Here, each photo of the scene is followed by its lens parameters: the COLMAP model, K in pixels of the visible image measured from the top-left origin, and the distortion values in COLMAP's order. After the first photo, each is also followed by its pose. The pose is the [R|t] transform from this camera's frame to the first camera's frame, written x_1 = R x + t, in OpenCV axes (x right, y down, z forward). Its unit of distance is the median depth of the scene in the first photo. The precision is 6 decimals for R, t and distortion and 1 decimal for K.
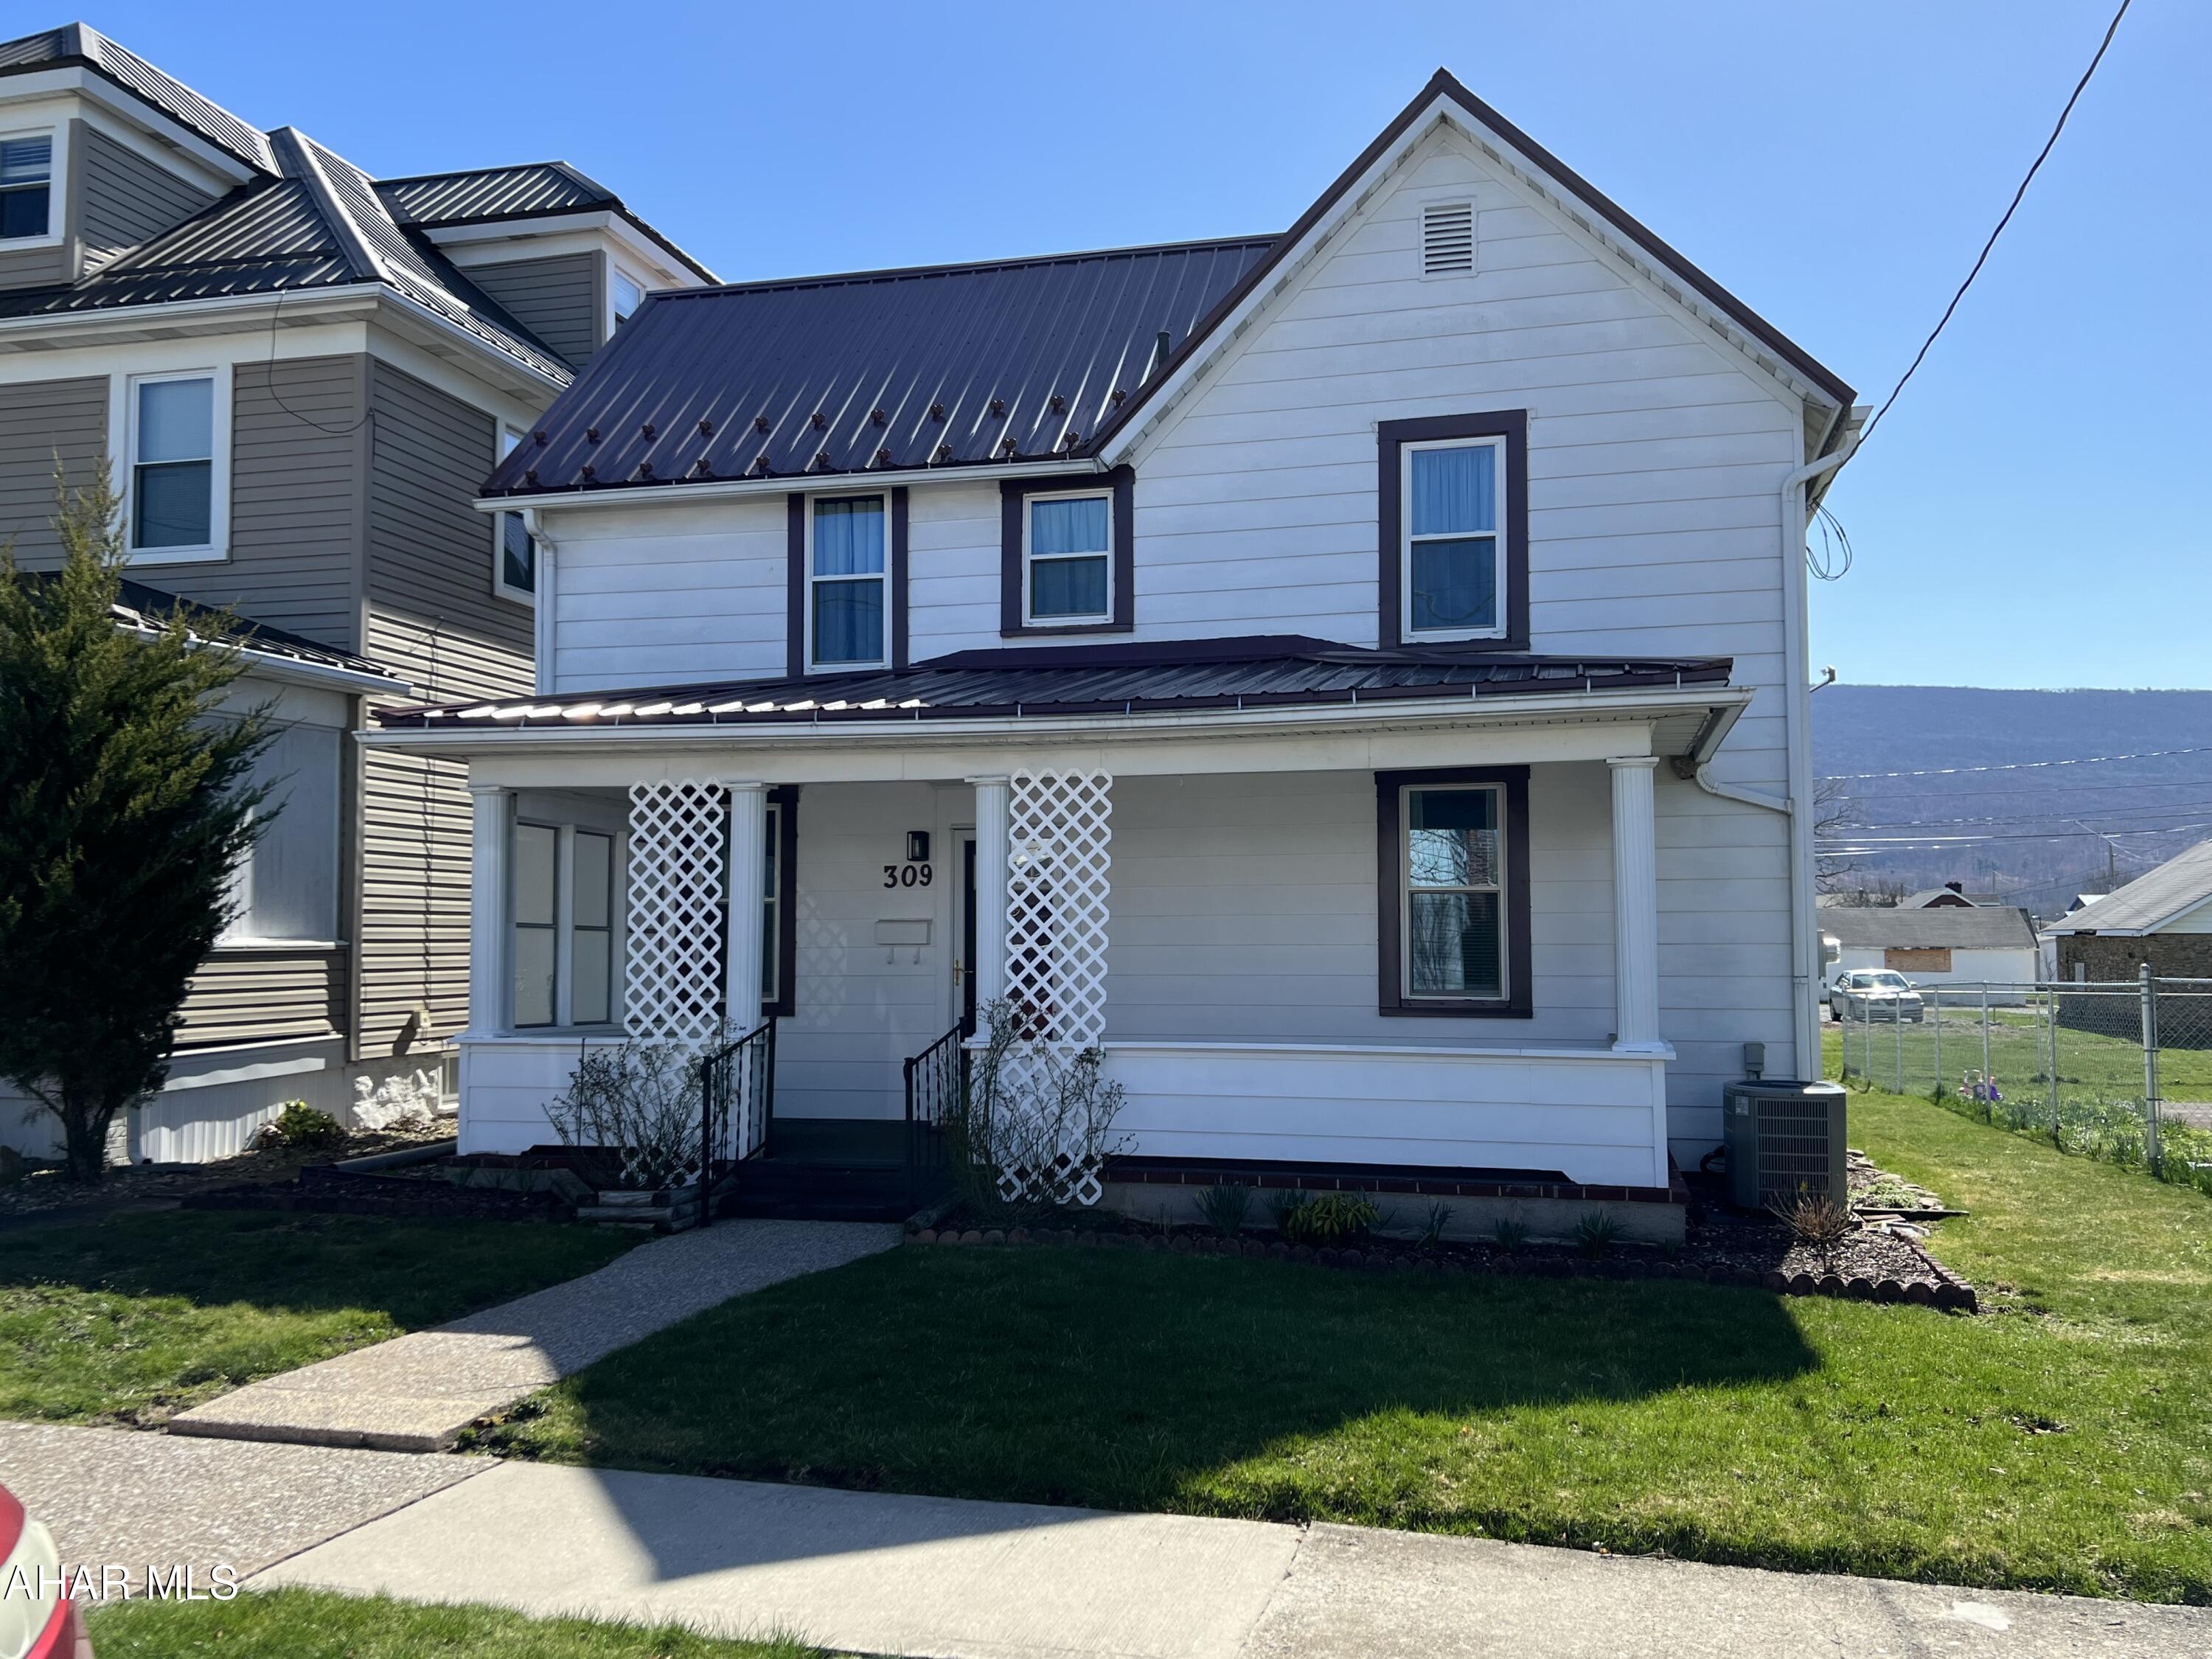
lens RADIAL K [[1851.0, 0, 1100.0], [0, 1851.0, 825.1], [0, 0, 1]] dist [0.078209, -0.036859]
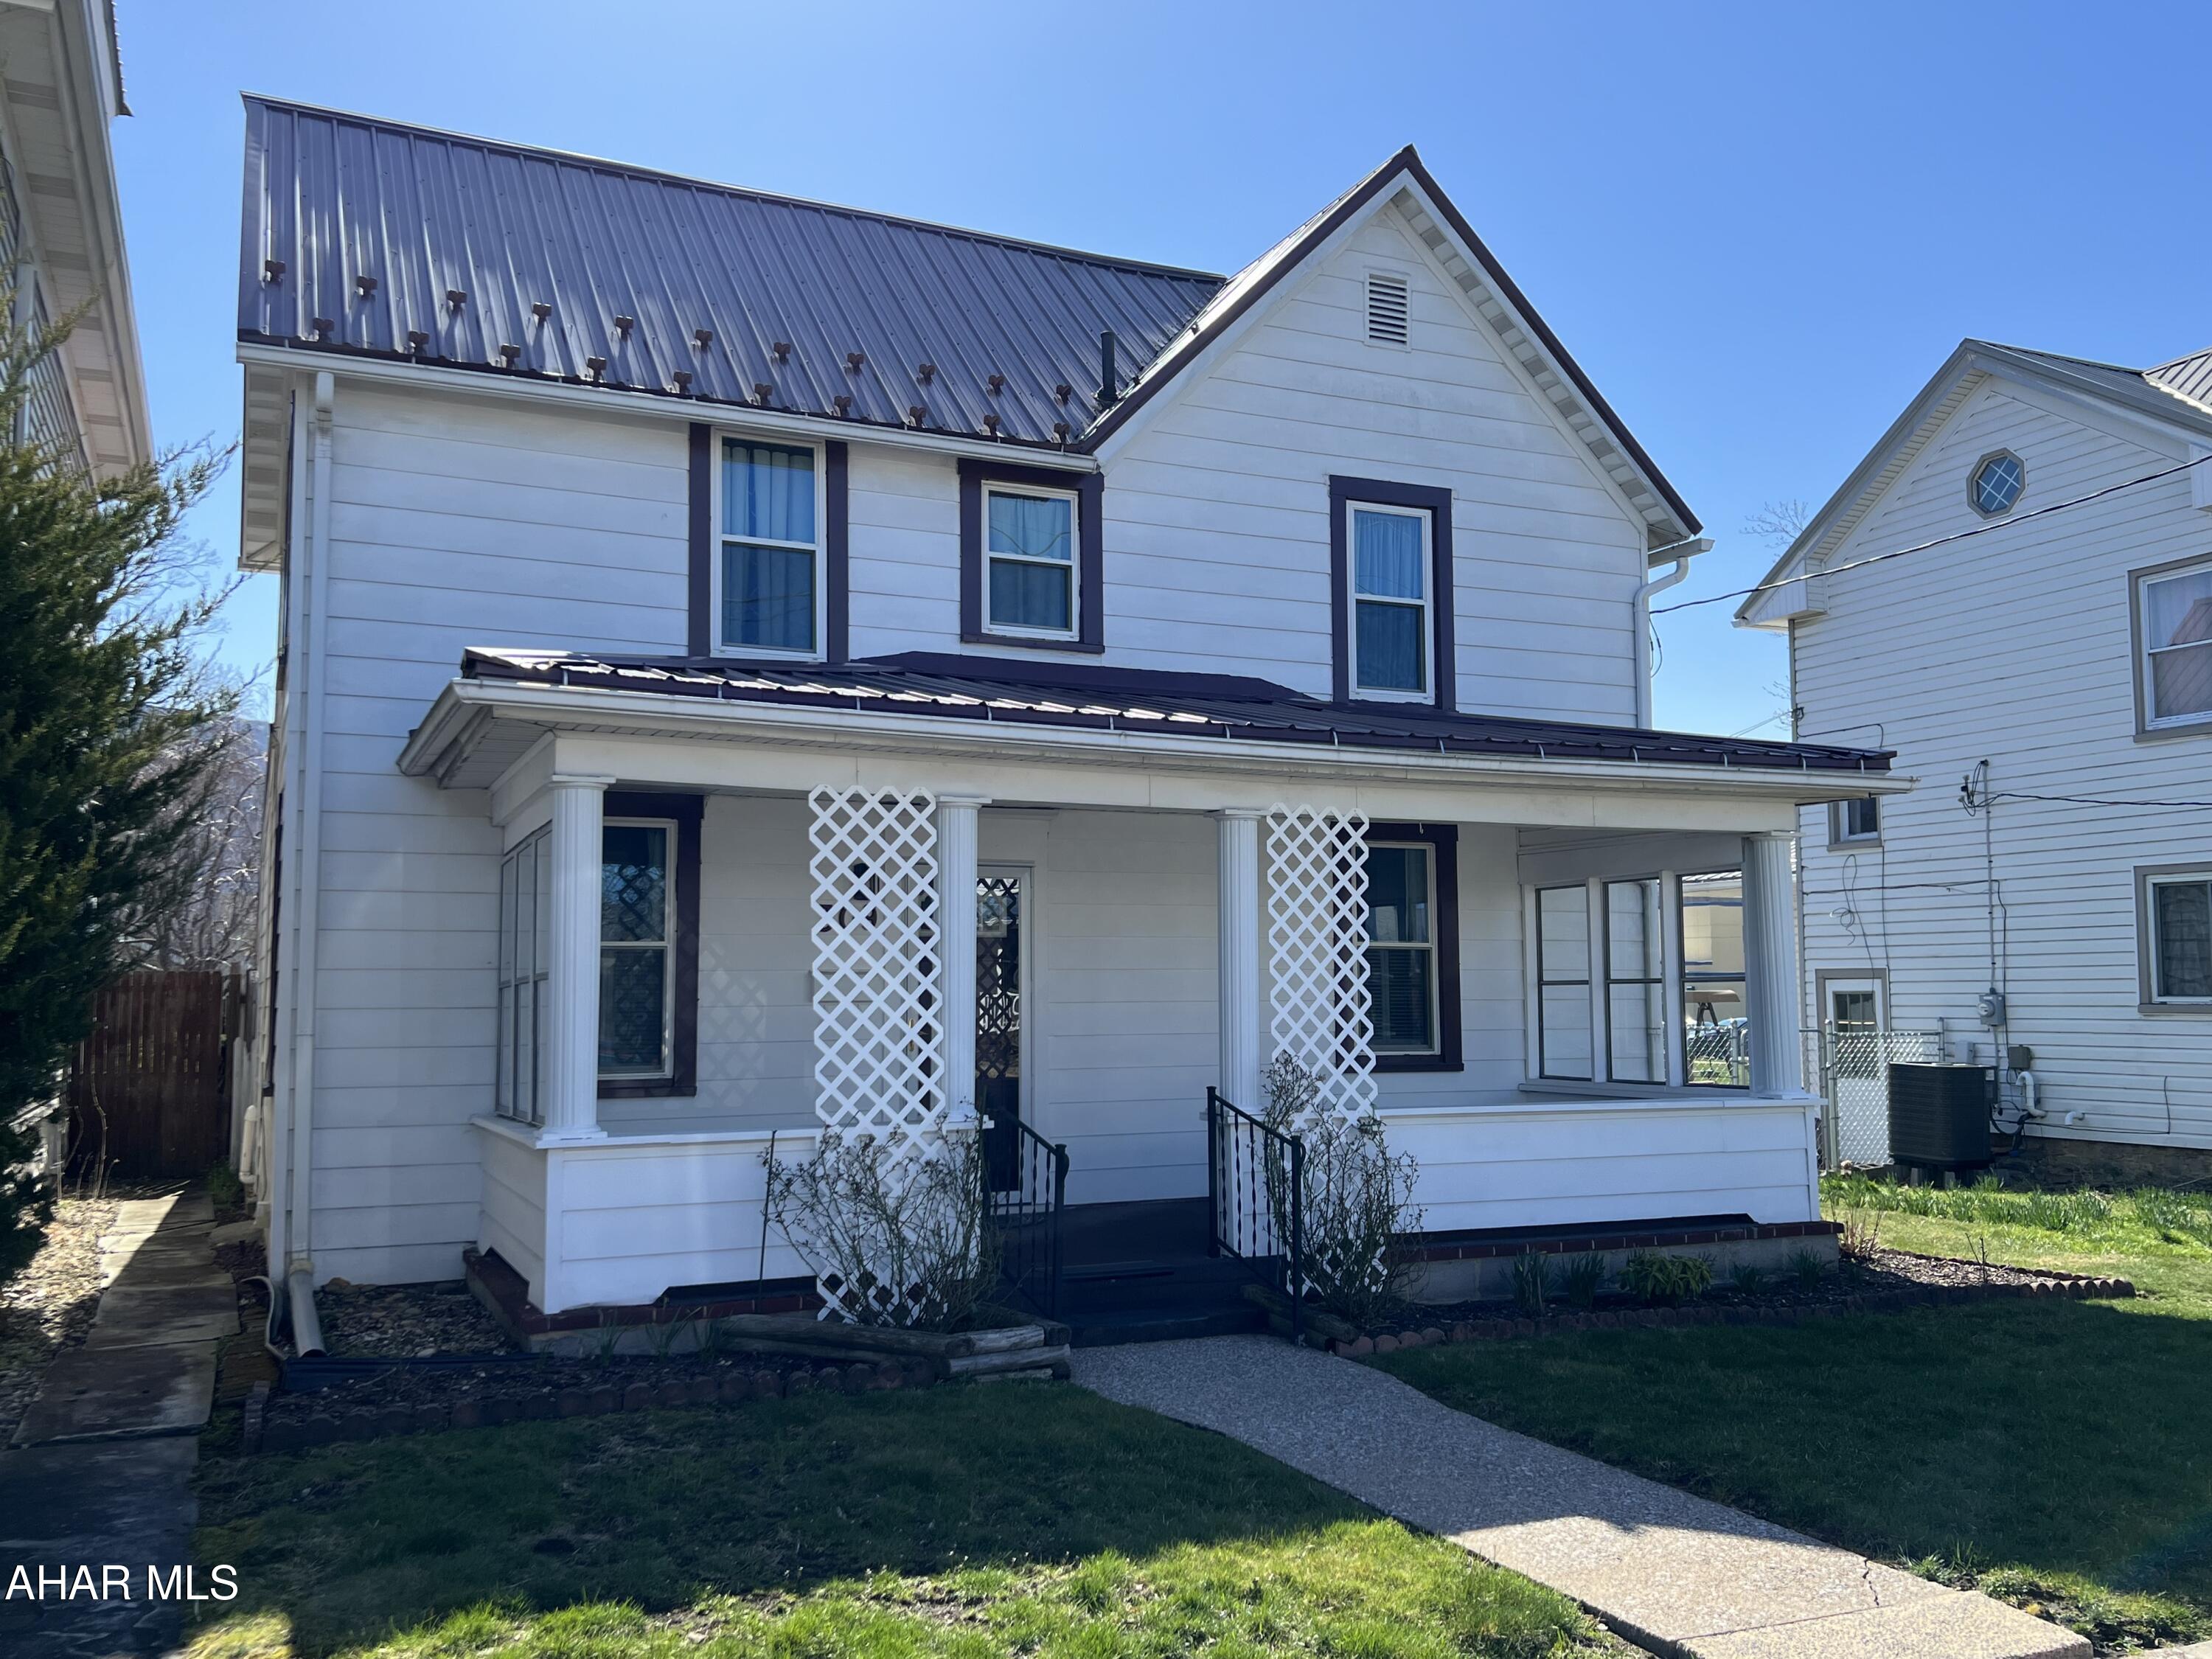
lens RADIAL K [[1851.0, 0, 1107.1], [0, 1851.0, 834.1], [0, 0, 1]] dist [0.078209, -0.036859]
pose [[0.771199, 0.054851, 0.634227, -0.567310], [-0.039558, 0.998485, -0.038252, 0.018269], [-0.635364, 0.004411, 0.772200, 0.311908]]
